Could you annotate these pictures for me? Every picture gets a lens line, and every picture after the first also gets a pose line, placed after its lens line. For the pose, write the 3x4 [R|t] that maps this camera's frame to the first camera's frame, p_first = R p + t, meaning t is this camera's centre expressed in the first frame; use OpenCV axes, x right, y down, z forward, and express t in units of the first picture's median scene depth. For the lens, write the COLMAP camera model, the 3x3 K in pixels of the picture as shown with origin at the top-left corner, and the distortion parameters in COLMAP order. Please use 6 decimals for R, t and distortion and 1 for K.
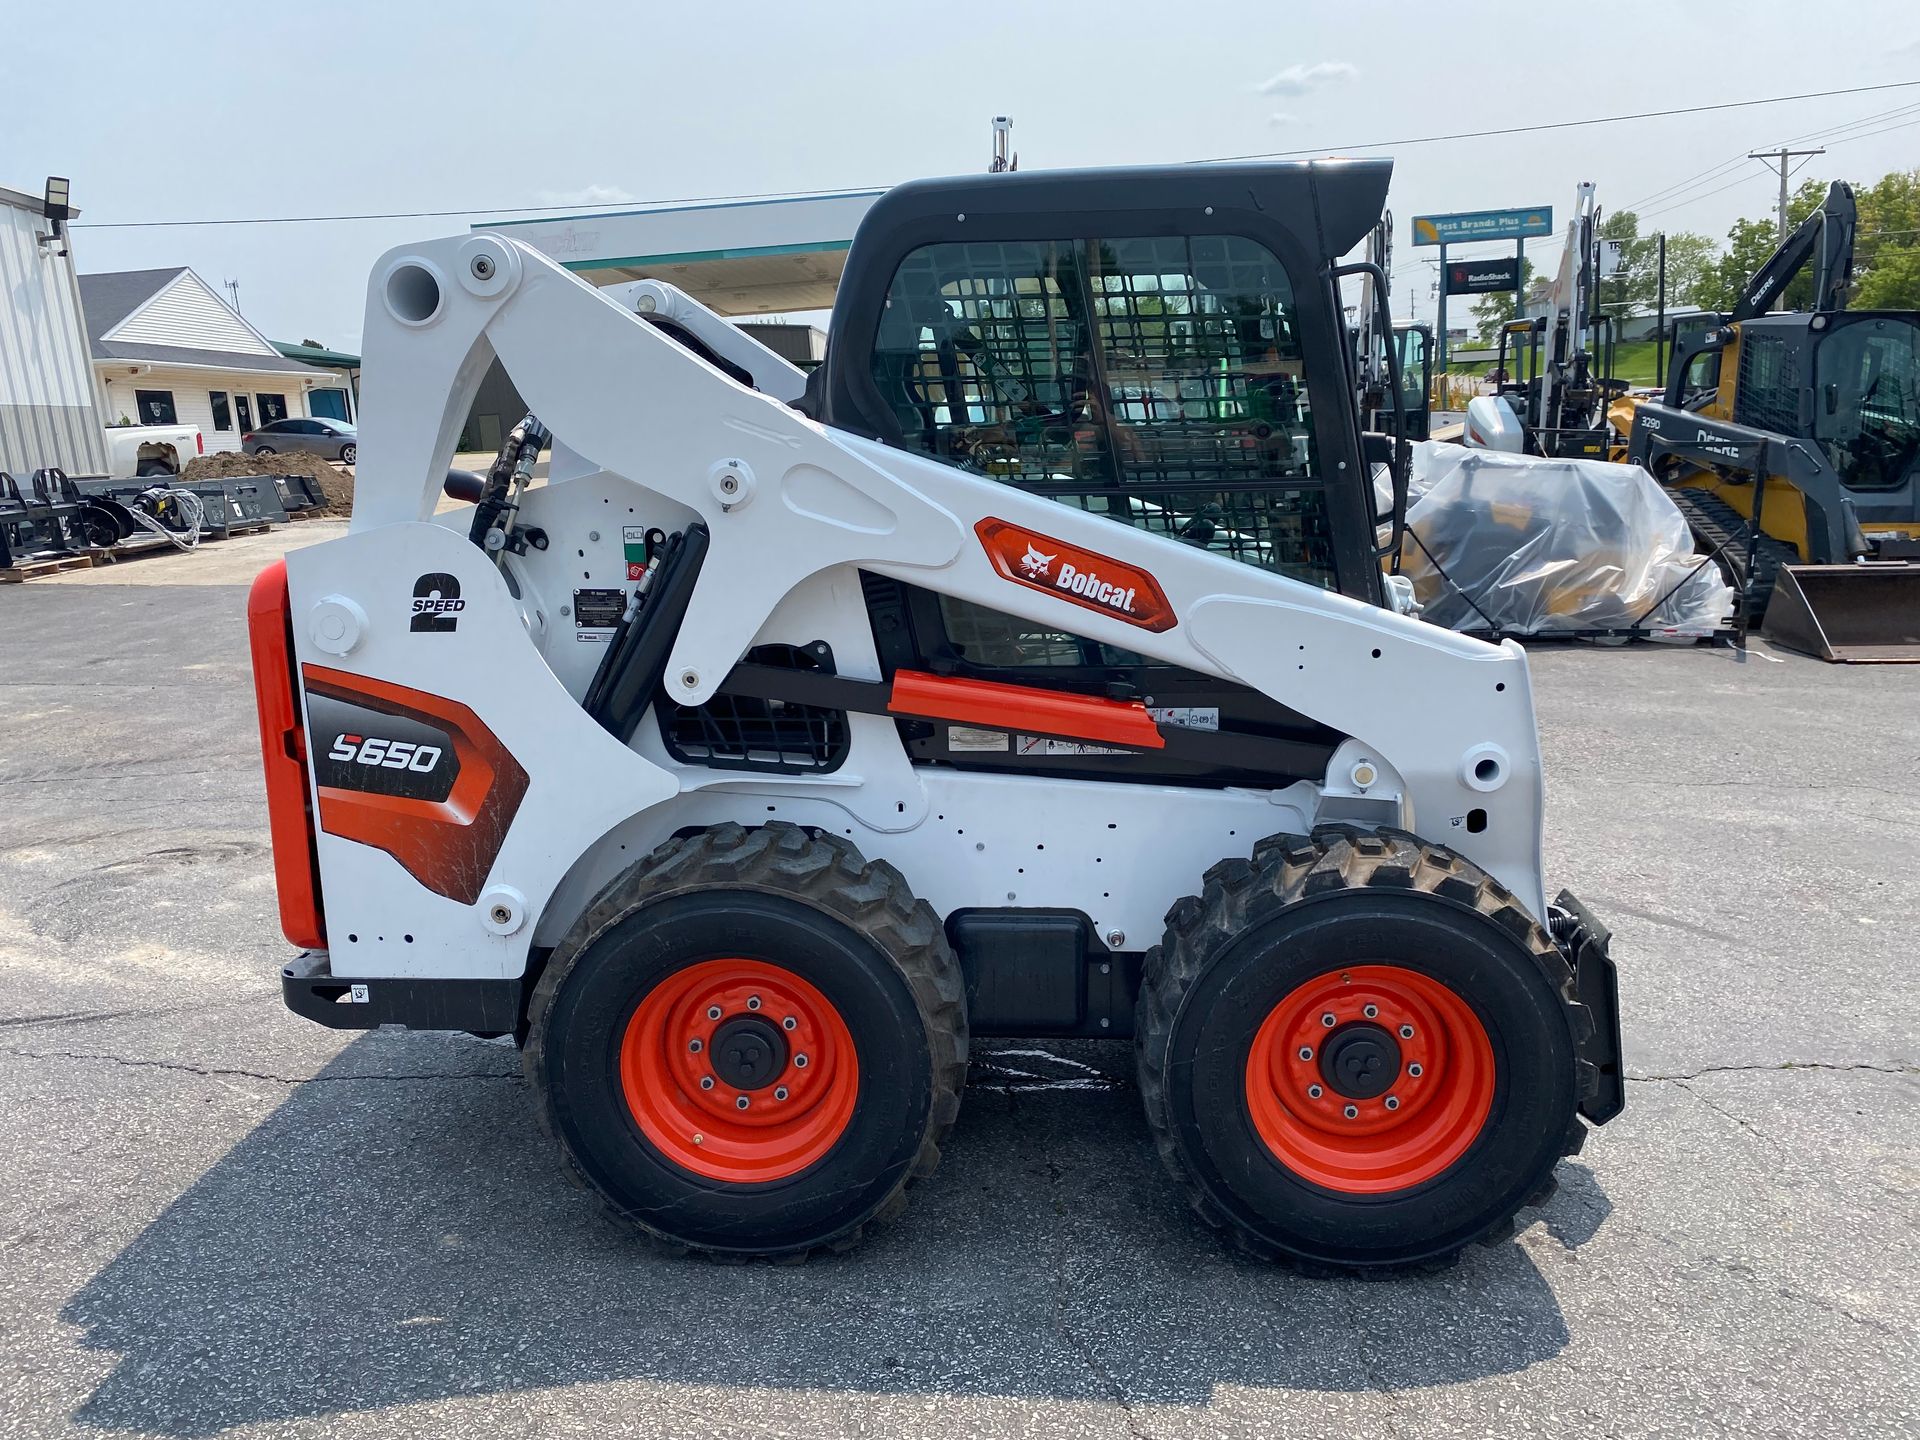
lens RADIAL K [[1475.3, 0, 969.4], [0, 1475.3, 712.0], [0, 0, 1]] dist [0.011342, -0.003581]
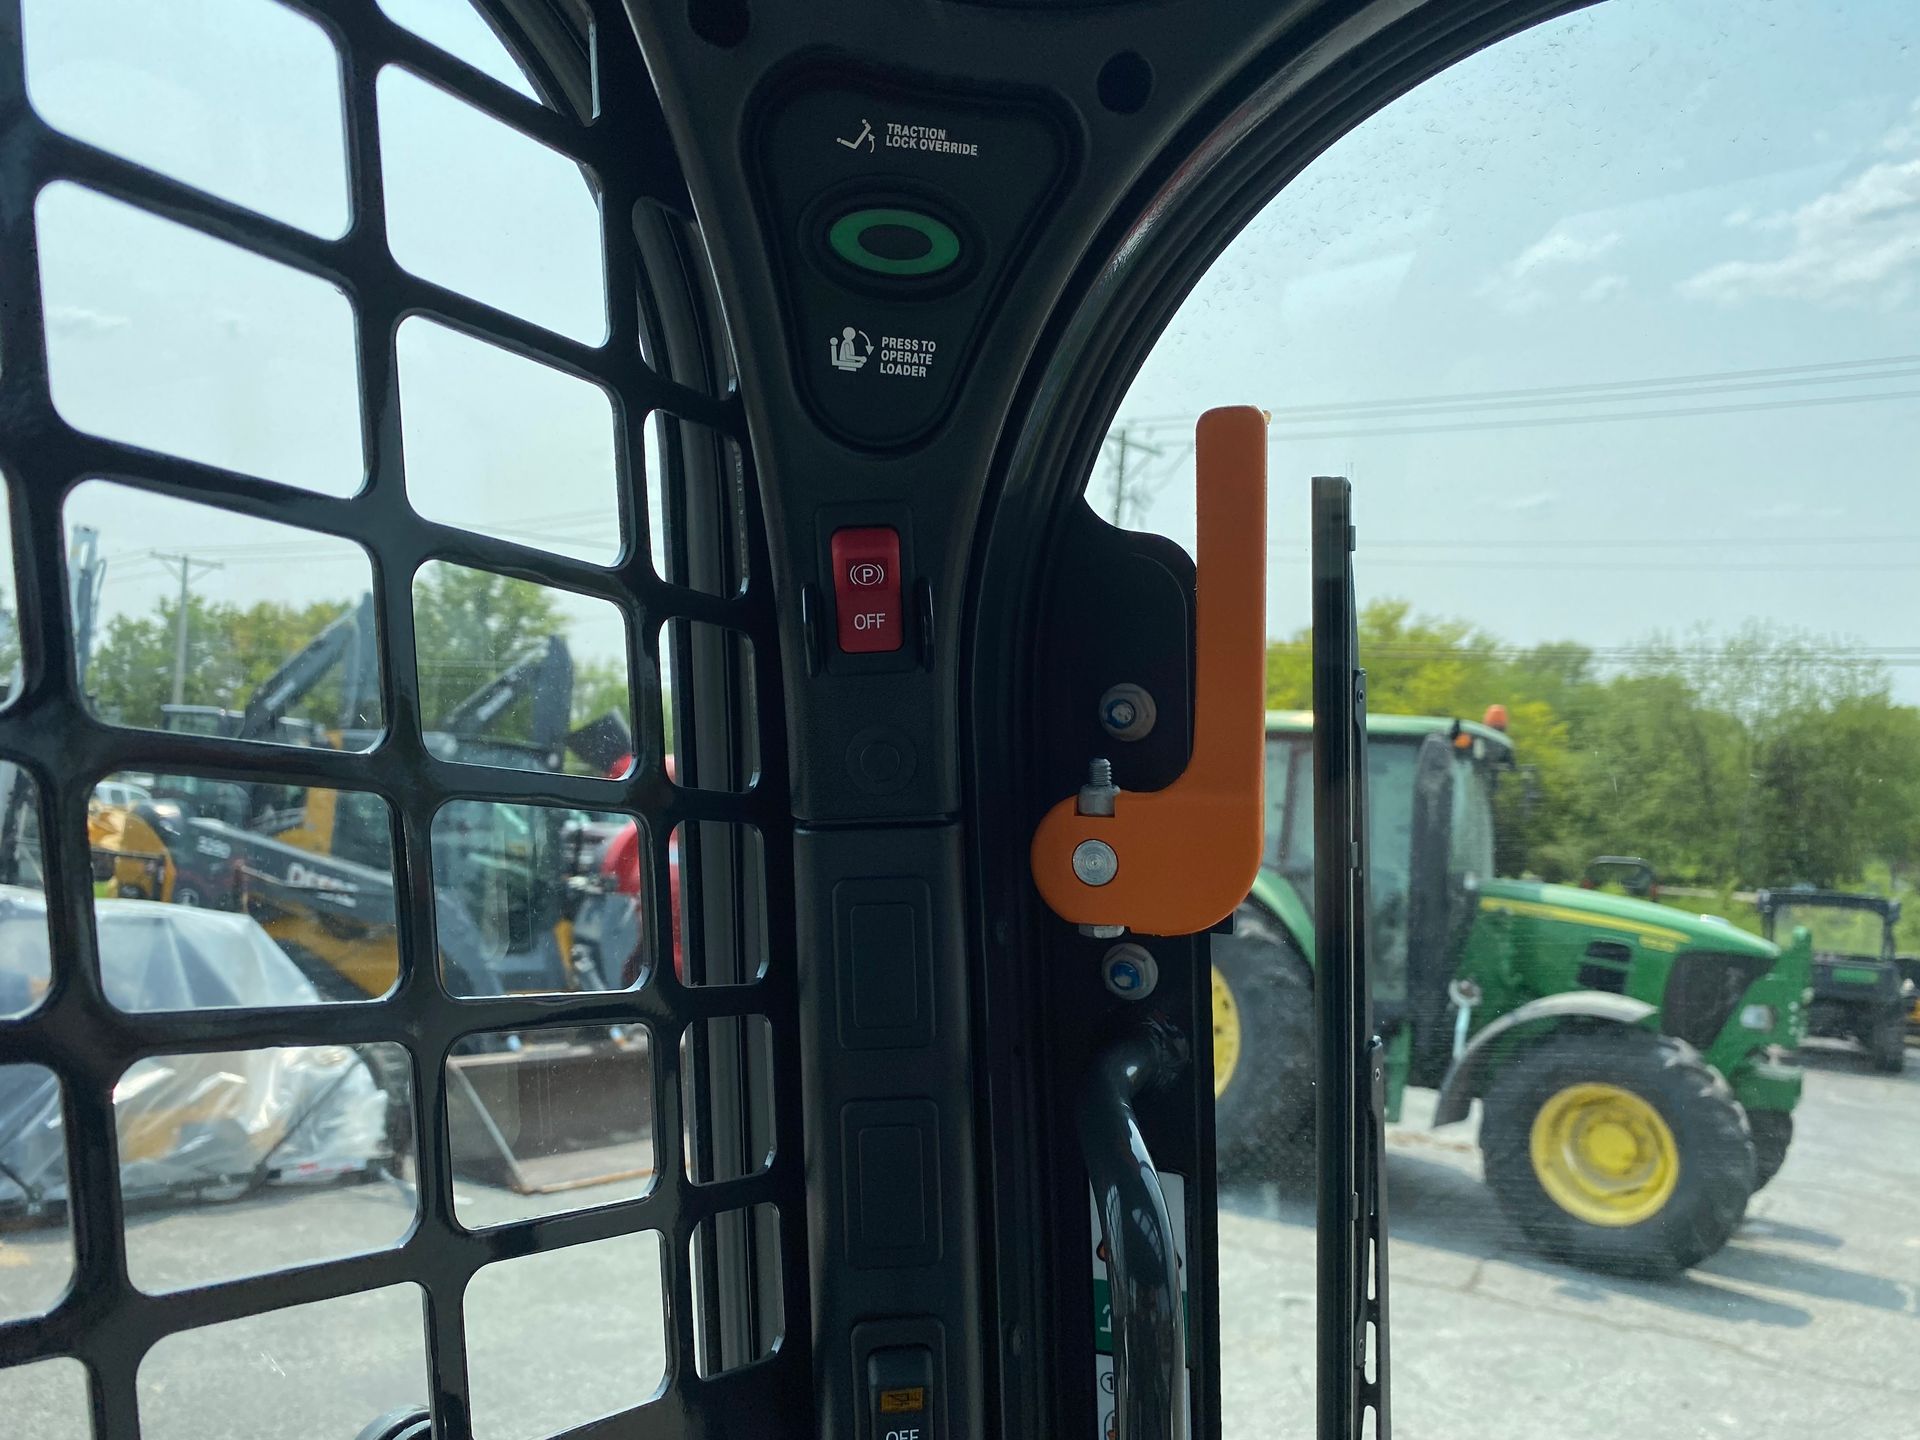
lens RADIAL K [[1475.3, 0, 974.1], [0, 1475.3, 727.2], [0, 0, 1]] dist [0.011342, -0.003581]
pose [[0.531522, 0.127025, 0.837466, 0.135438], [0.087445, 0.975181, -0.203412, -0.286040], [-0.842519, 0.181350, 0.507222, 1.188141]]
